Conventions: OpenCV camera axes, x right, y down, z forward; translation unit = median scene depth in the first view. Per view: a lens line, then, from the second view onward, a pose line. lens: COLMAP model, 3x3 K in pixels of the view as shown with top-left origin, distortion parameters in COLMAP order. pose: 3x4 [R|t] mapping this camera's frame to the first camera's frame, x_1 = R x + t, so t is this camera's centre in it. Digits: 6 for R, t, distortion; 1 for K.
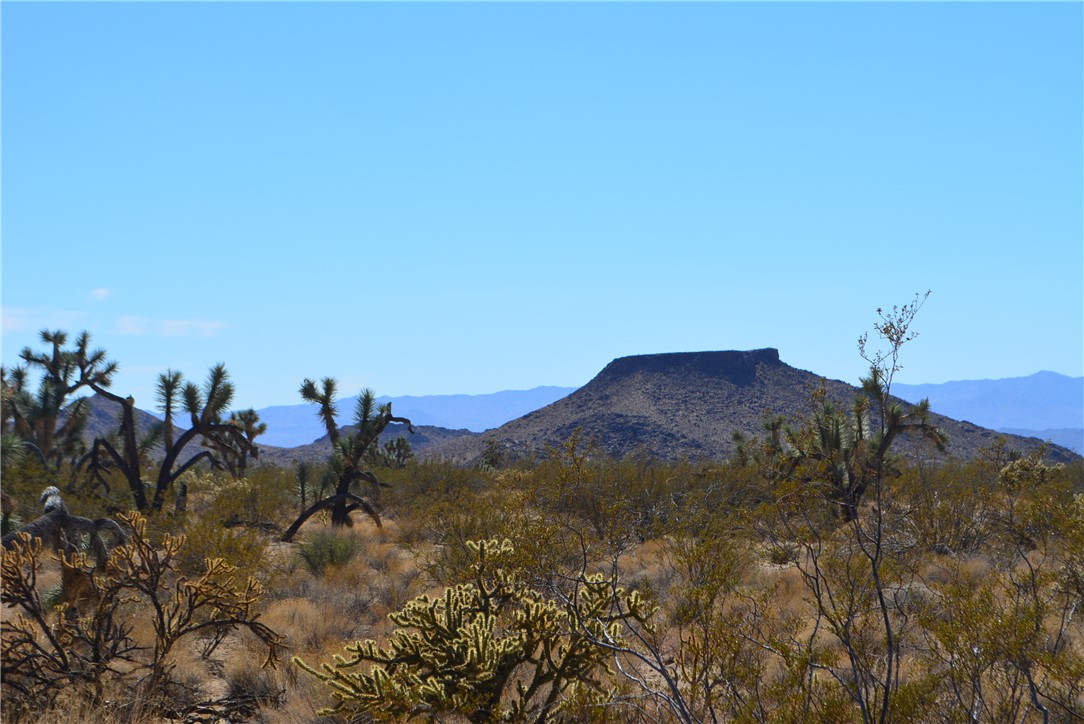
lens RADIAL K [[2533.5, 0, 542.1], [0, 2533.5, 357.8], [0, 0, 1]] dist [0.056541, 0.000000]
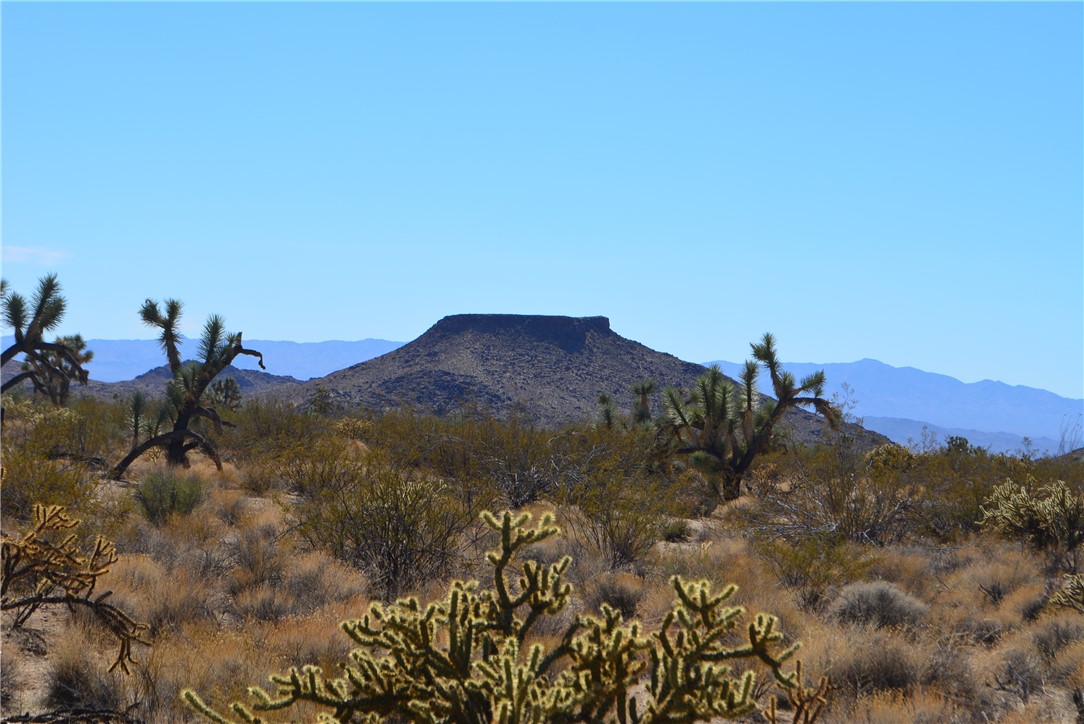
lens RADIAL K [[2533.5, 0, 529.9], [0, 2533.5, 343.5], [0, 0, 1]] dist [0.056541, 0.000000]
pose [[0.995430, 0.071349, 0.063467, -0.017645], [-0.072023, 0.997368, 0.008396, 0.007945], [-0.062700, -0.012928, 0.997949, 0.118243]]
